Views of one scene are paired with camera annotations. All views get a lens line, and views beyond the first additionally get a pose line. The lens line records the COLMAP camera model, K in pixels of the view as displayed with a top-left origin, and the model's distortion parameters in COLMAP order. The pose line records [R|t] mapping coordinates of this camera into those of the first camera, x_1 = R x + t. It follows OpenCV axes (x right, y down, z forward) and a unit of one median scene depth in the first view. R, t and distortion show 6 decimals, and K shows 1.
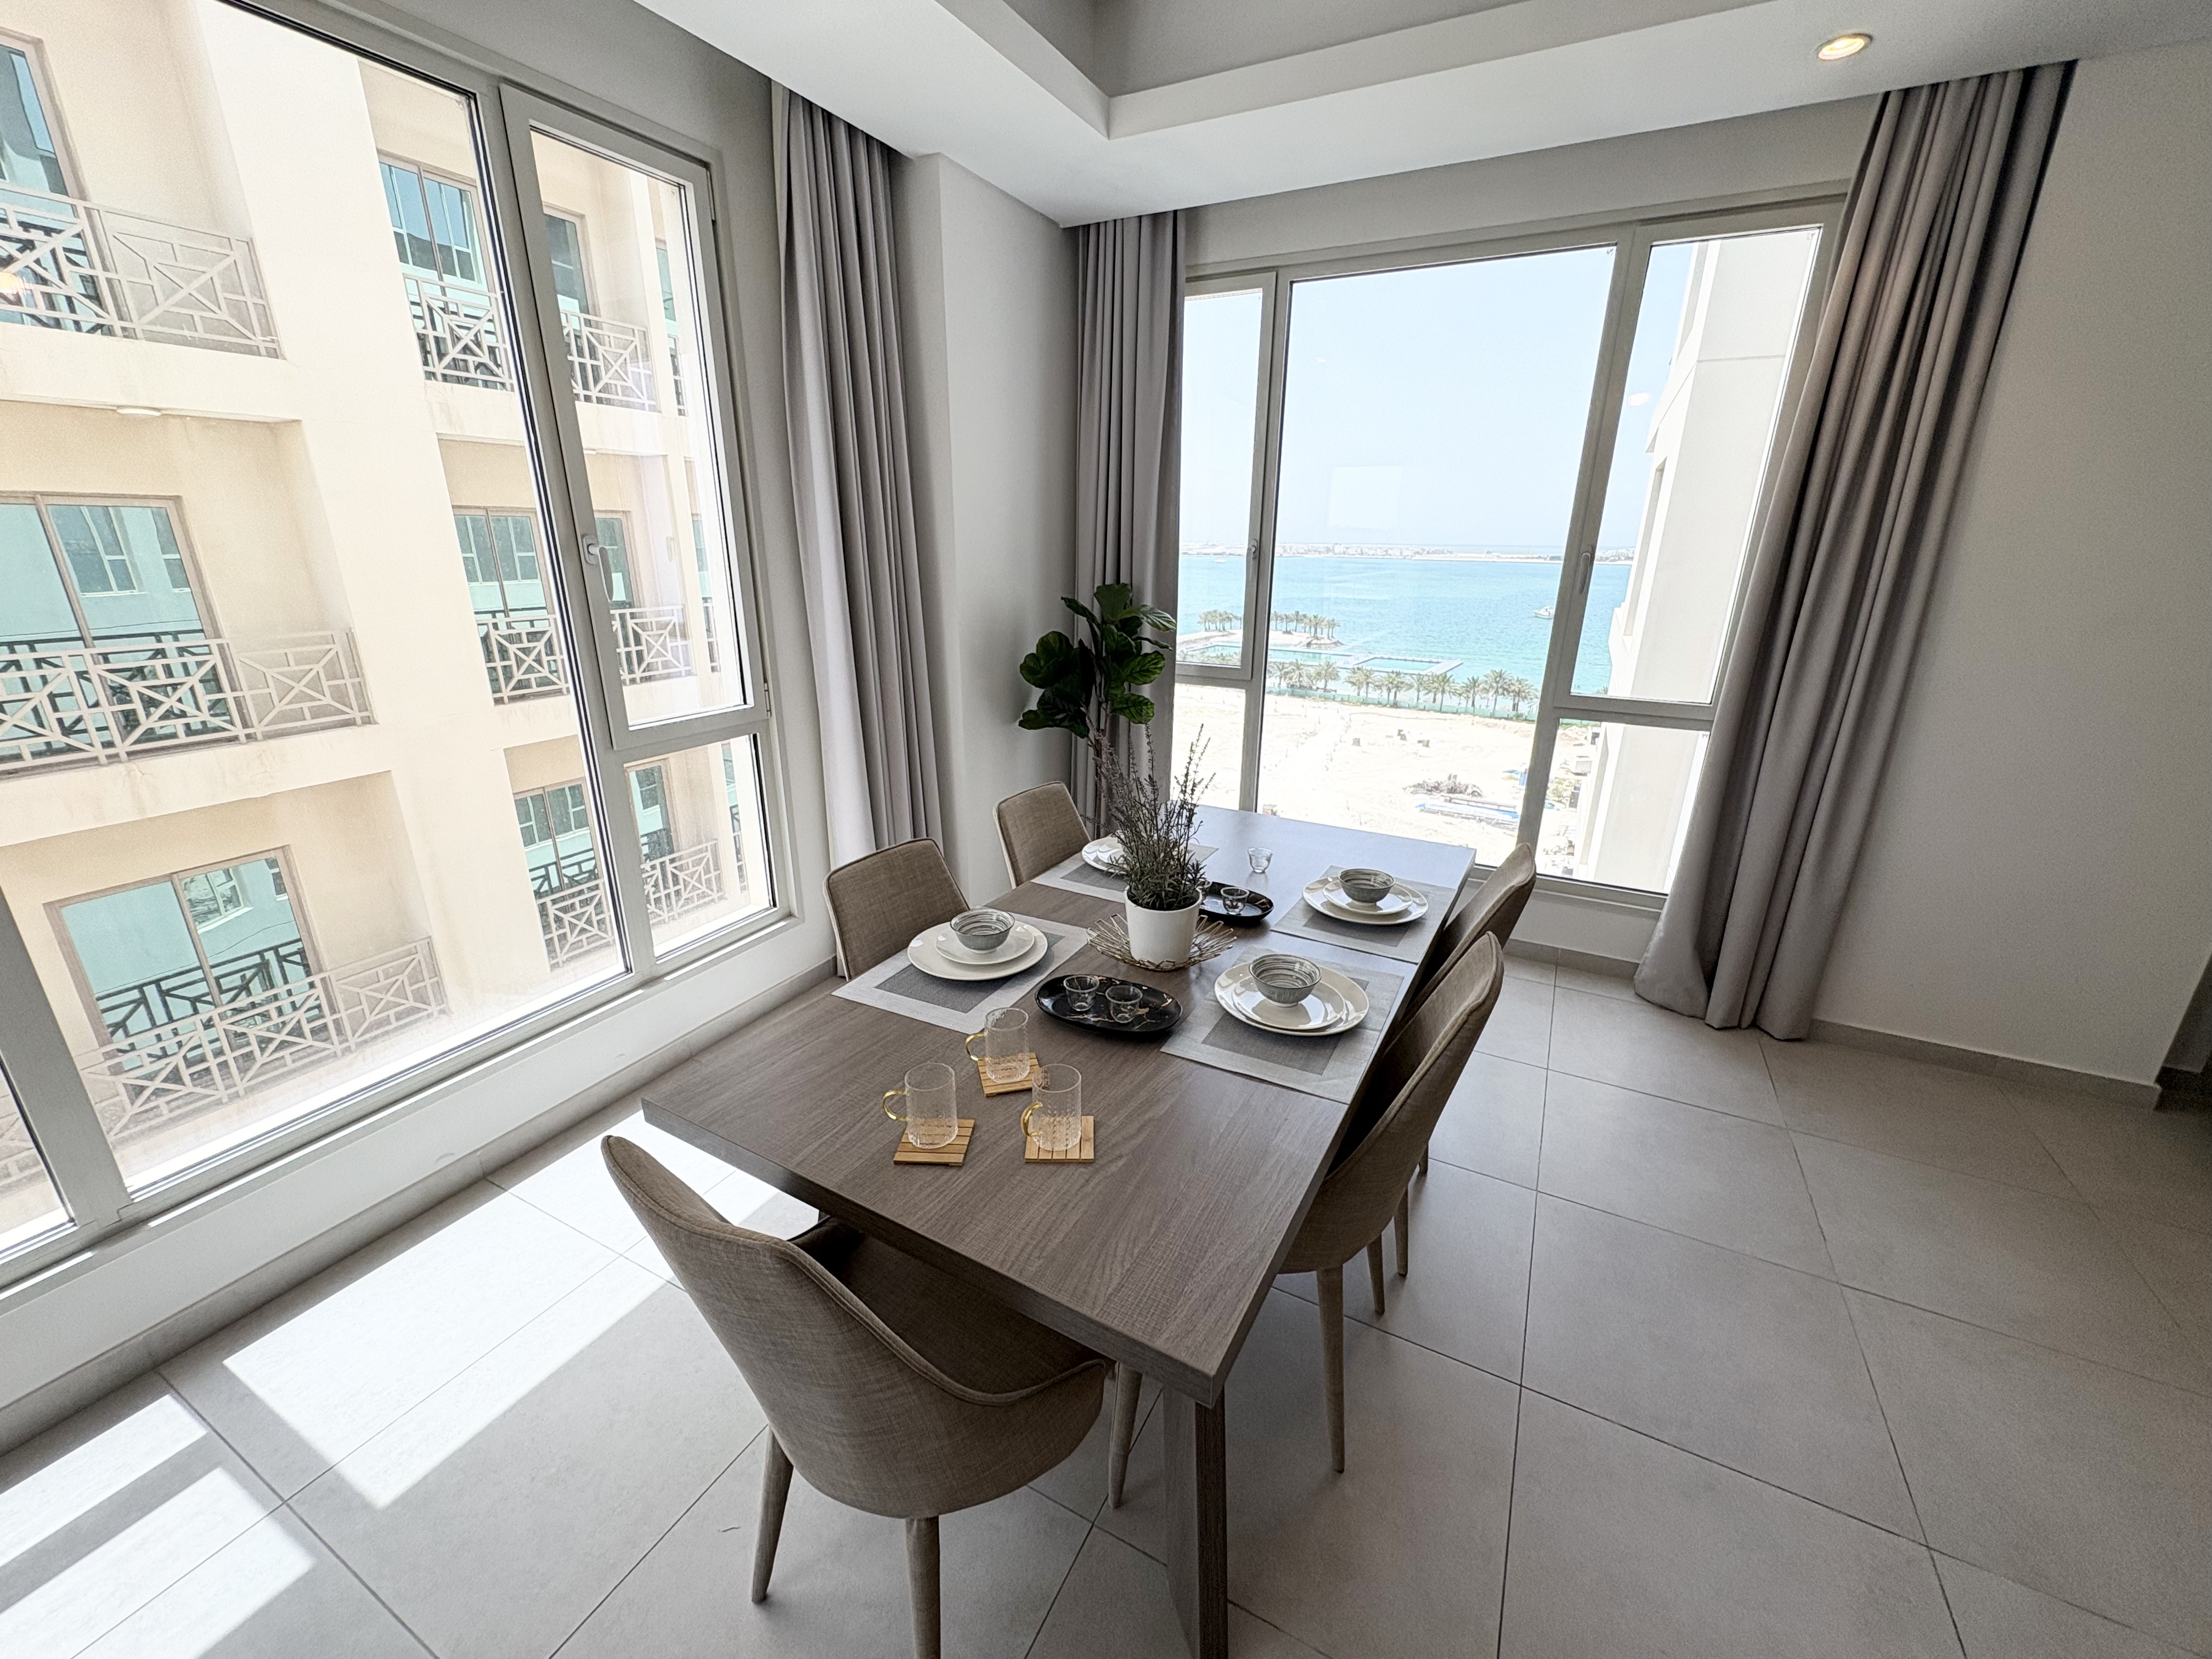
lens RADIAL K [[888.3, 0, 1102.8], [0, 888.3, 832.5], [0, 0, 1]] dist [0.009709, -0.000252]
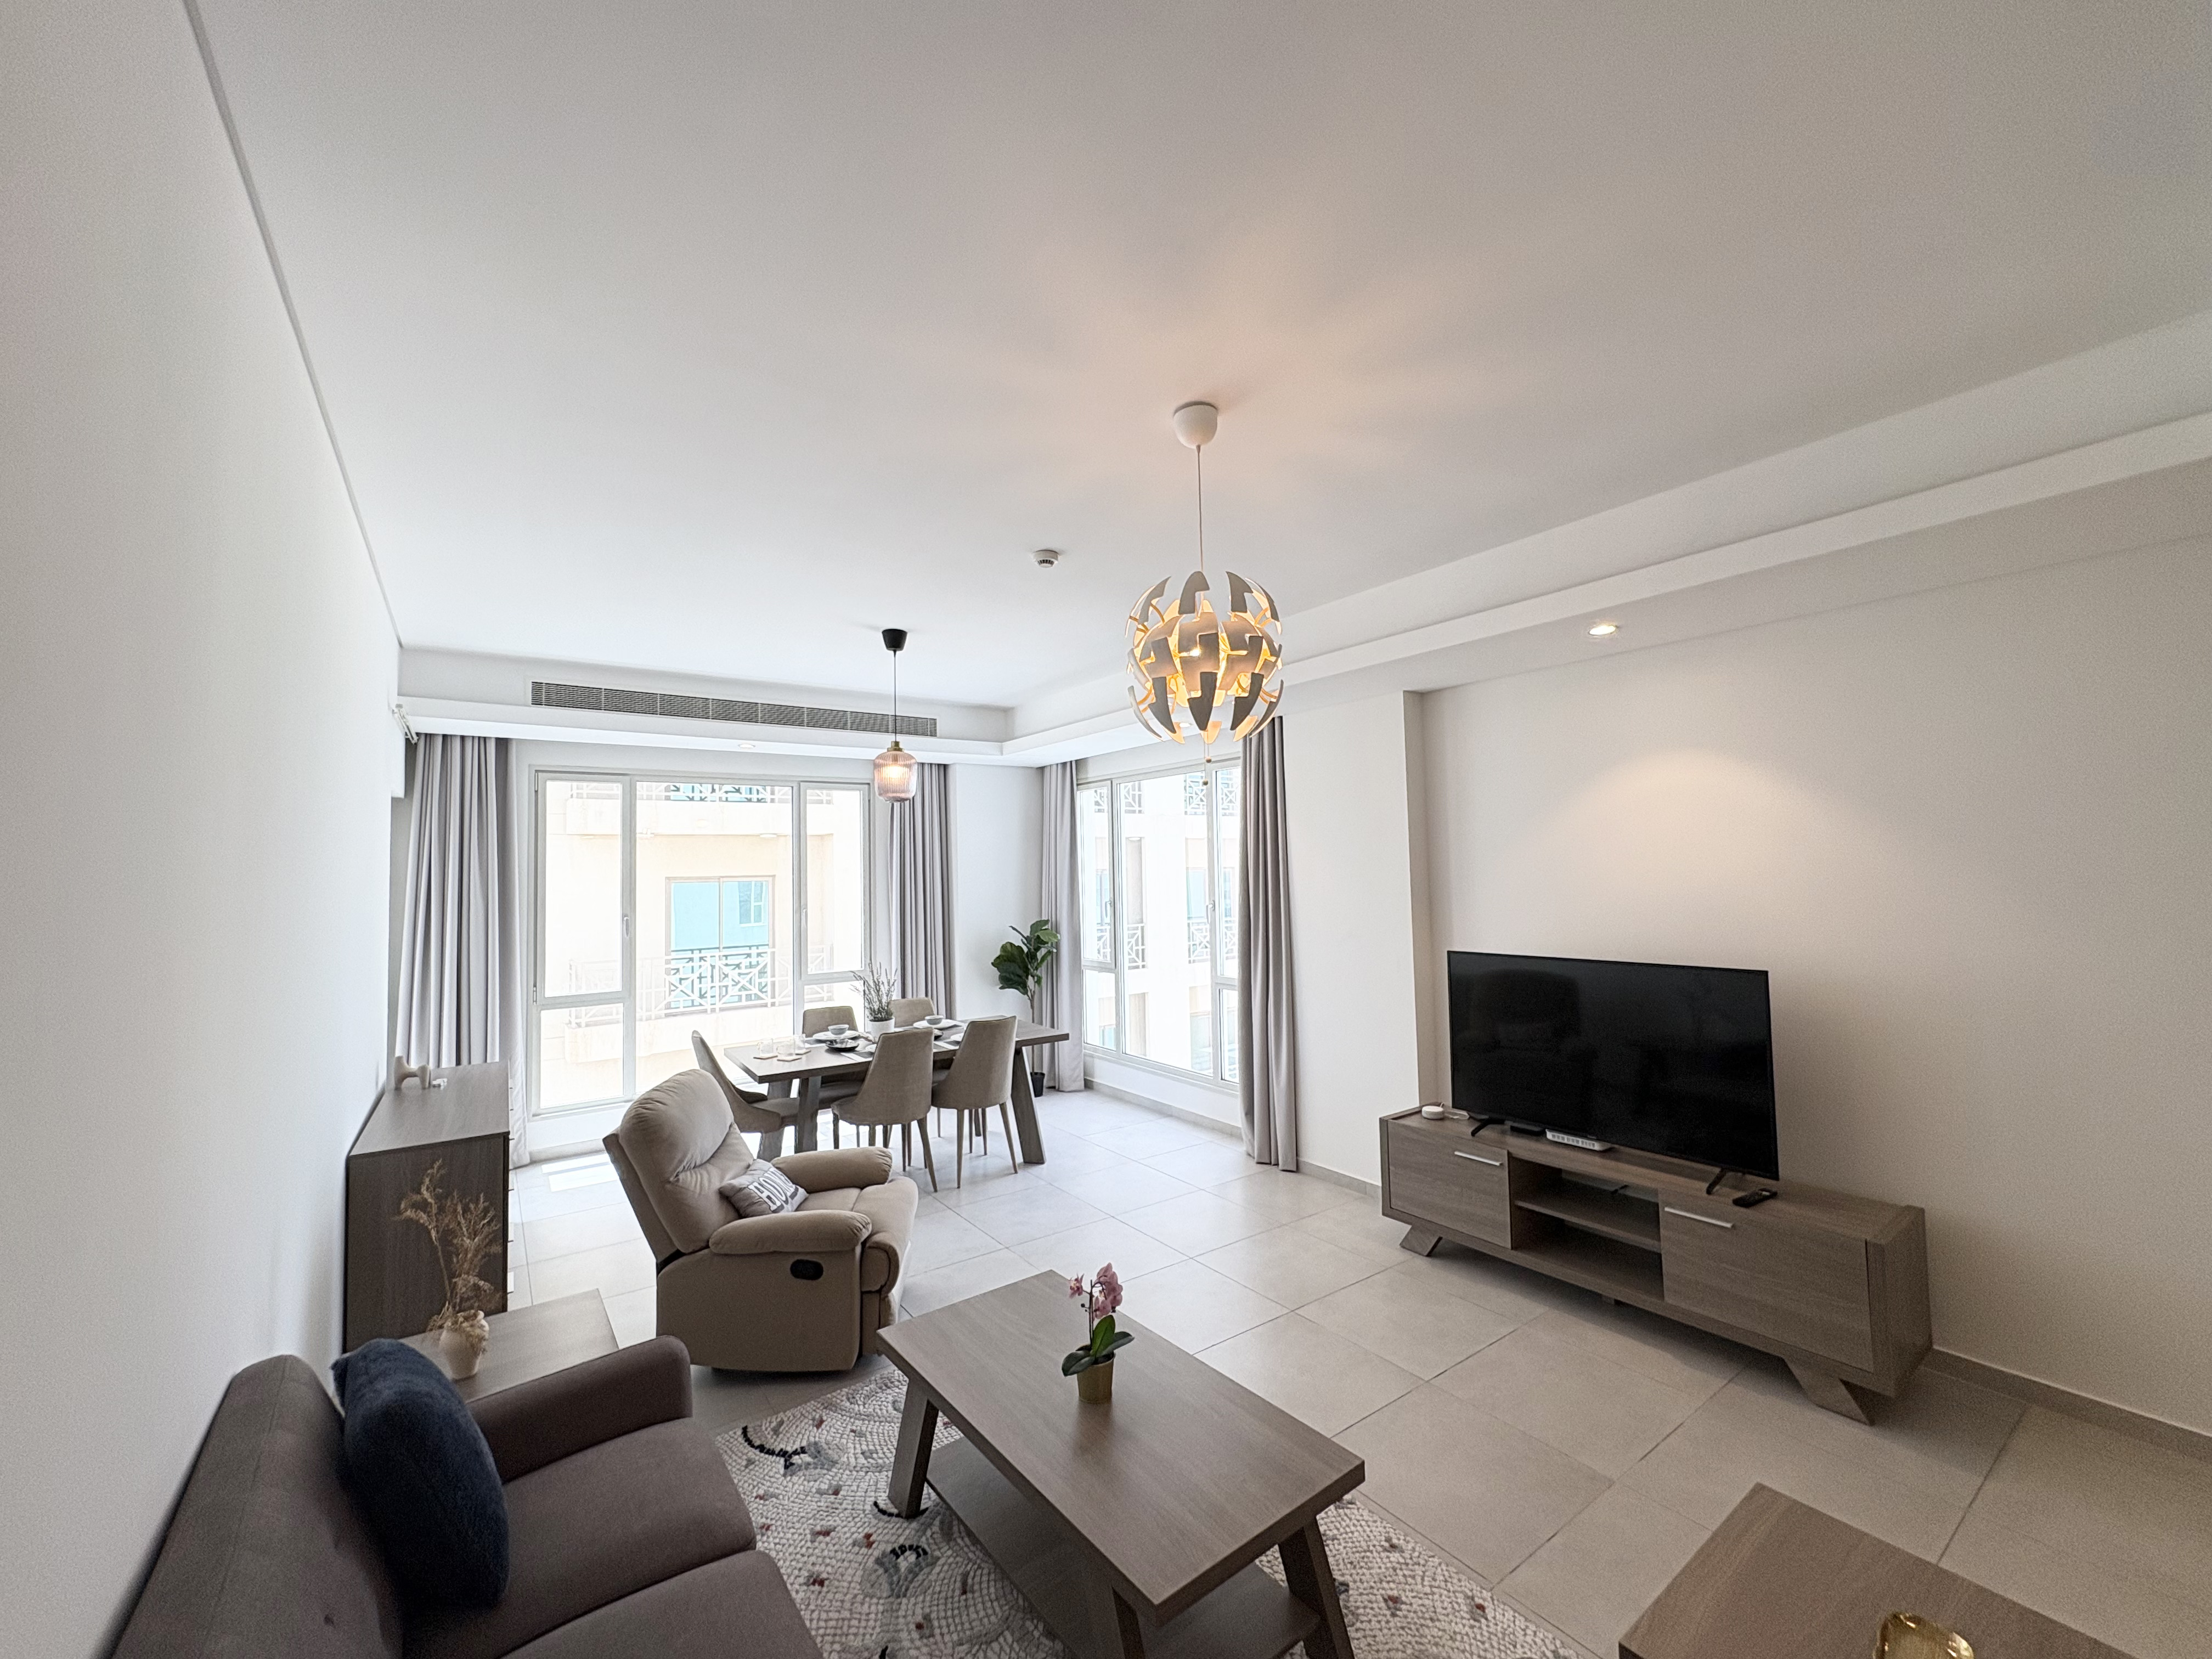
lens RADIAL K [[888.3, 0, 1102.8], [0, 888.3, 832.5], [0, 0, 1]] dist [0.009709, -0.000252]
pose [[0.892639, -0.048729, -0.448130, 1.038483], [-0.112294, 0.938760, -0.325761, 0.179458], [0.436560, 0.341109, 0.832502, -0.701199]]
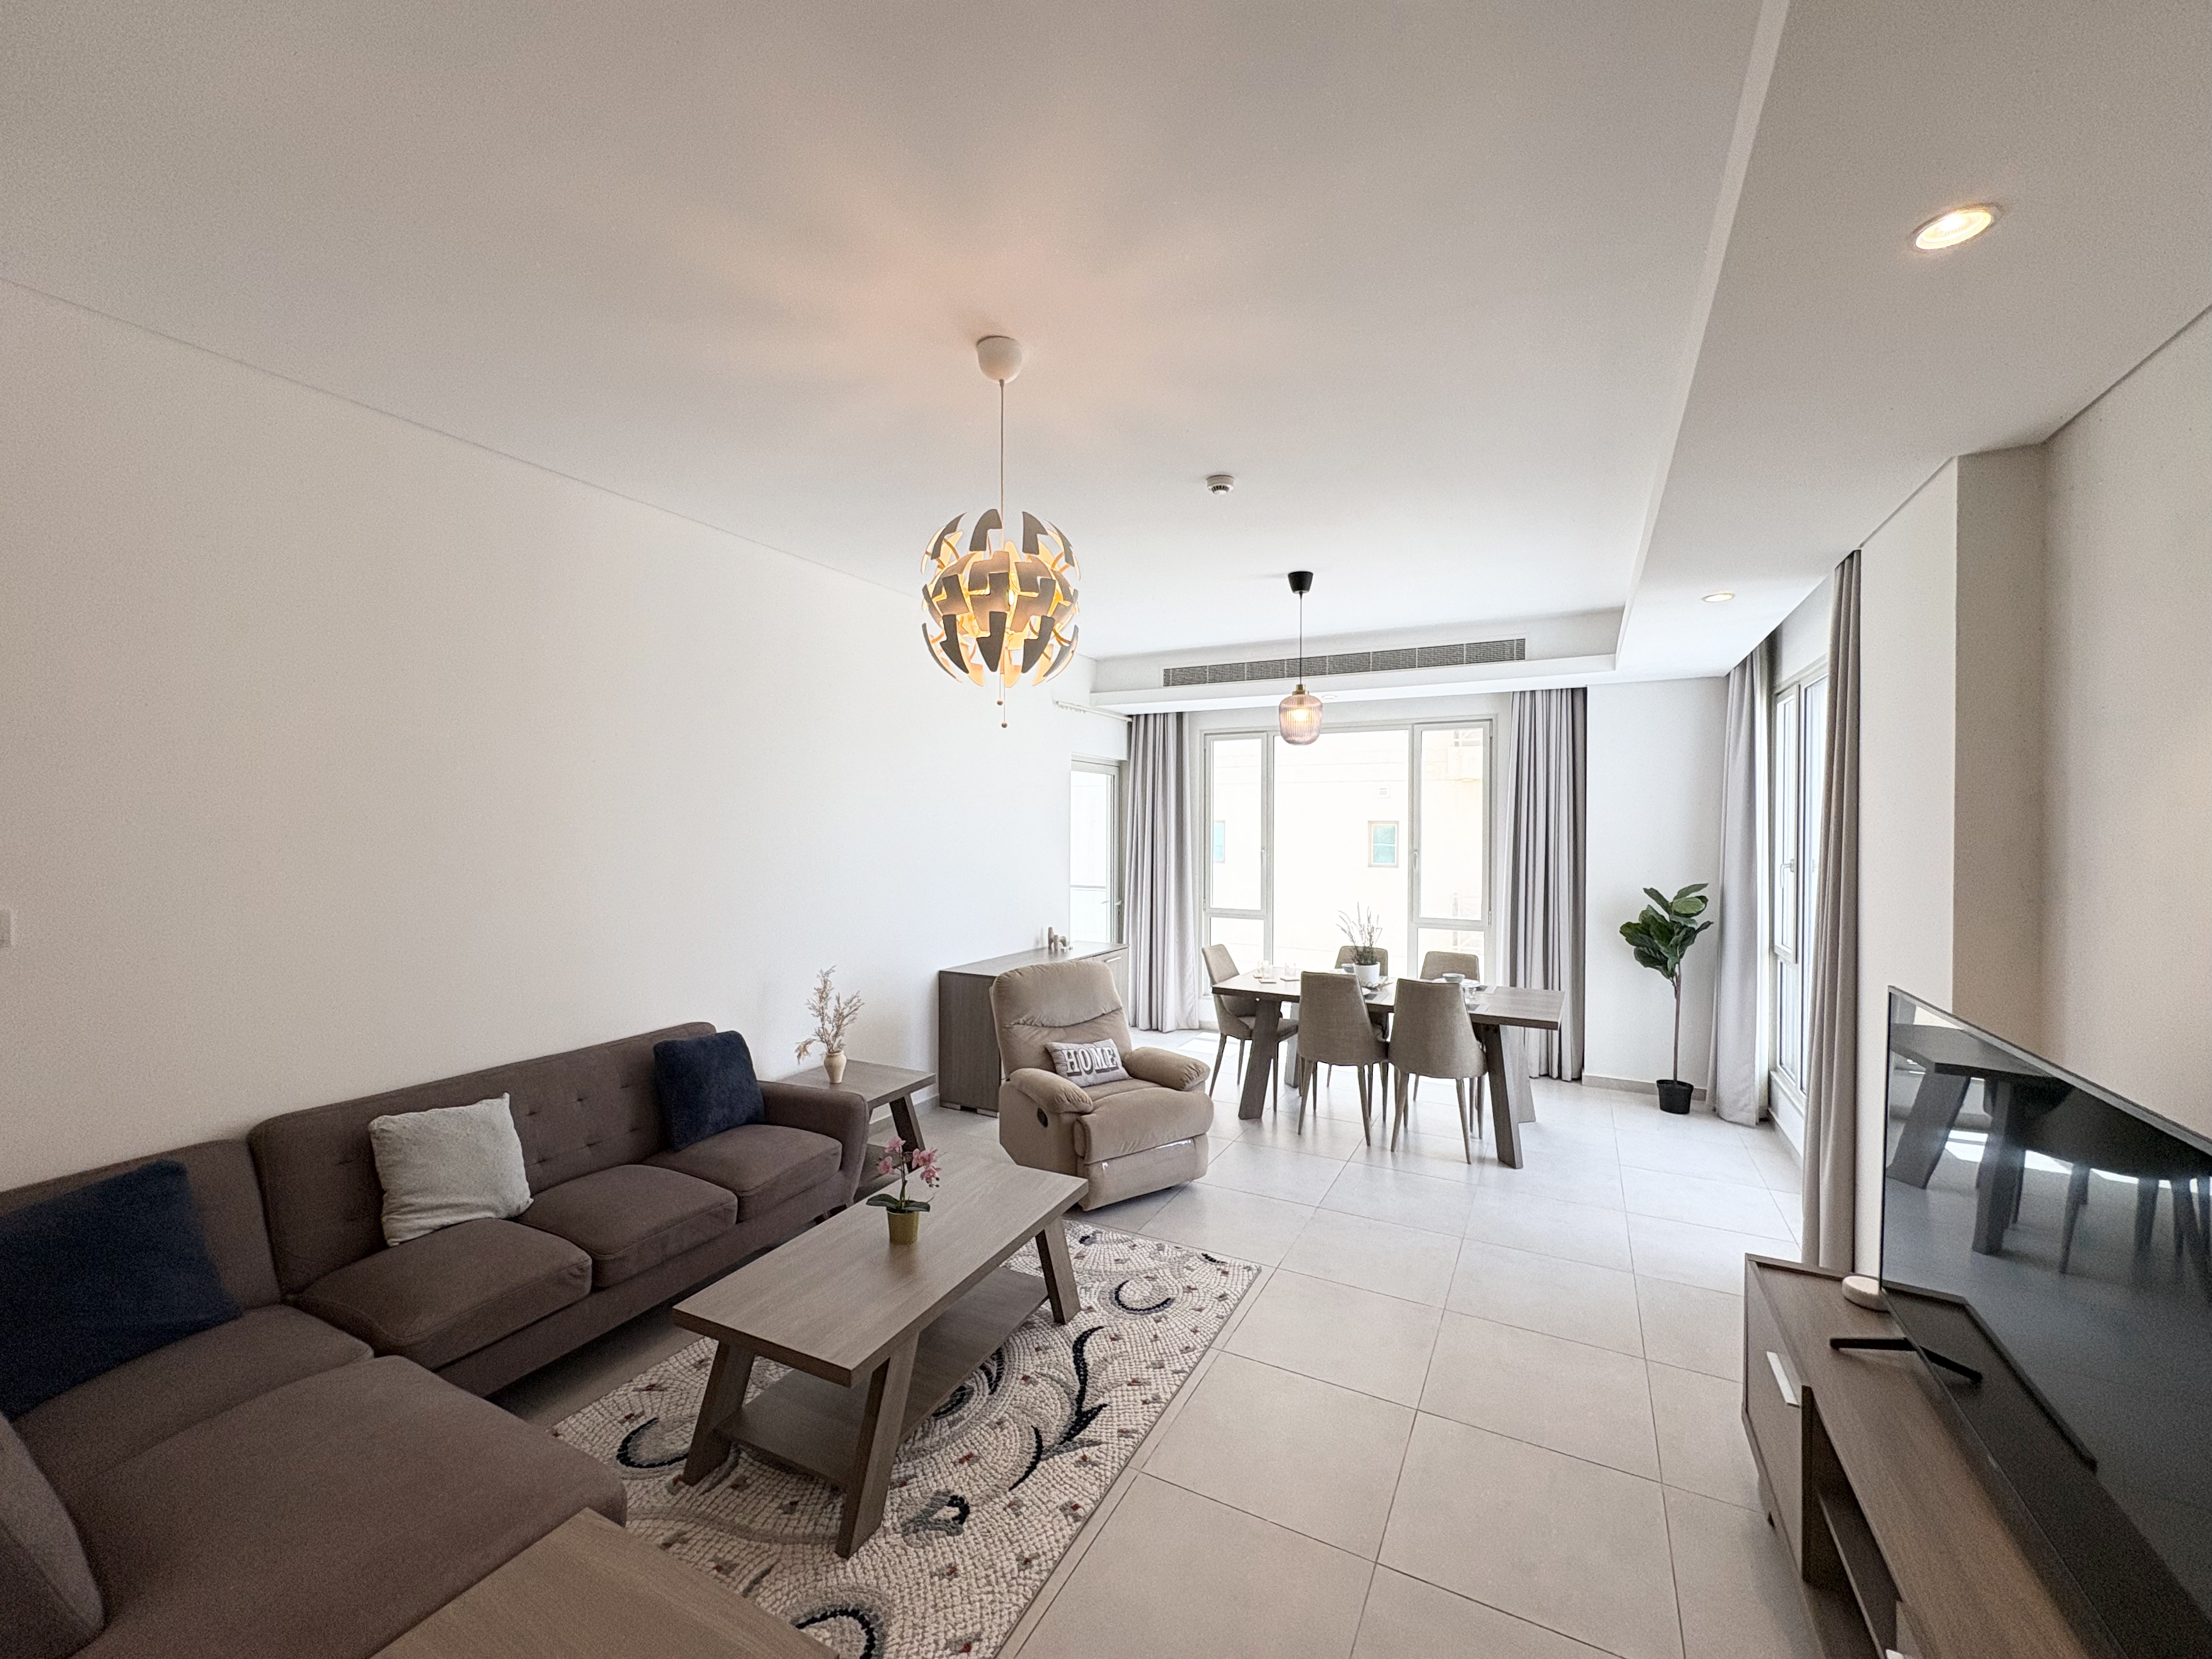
lens RADIAL K [[888.3, 0, 1102.8], [0, 888.3, 832.5], [0, 0, 1]] dist [0.009709, -0.000252]
pose [[-0.000510, -0.003022, -0.999995, 1.505016], [-0.318170, 0.948030, -0.002702, -0.032302], [0.948033, 0.318167, -0.001445, 0.002840]]
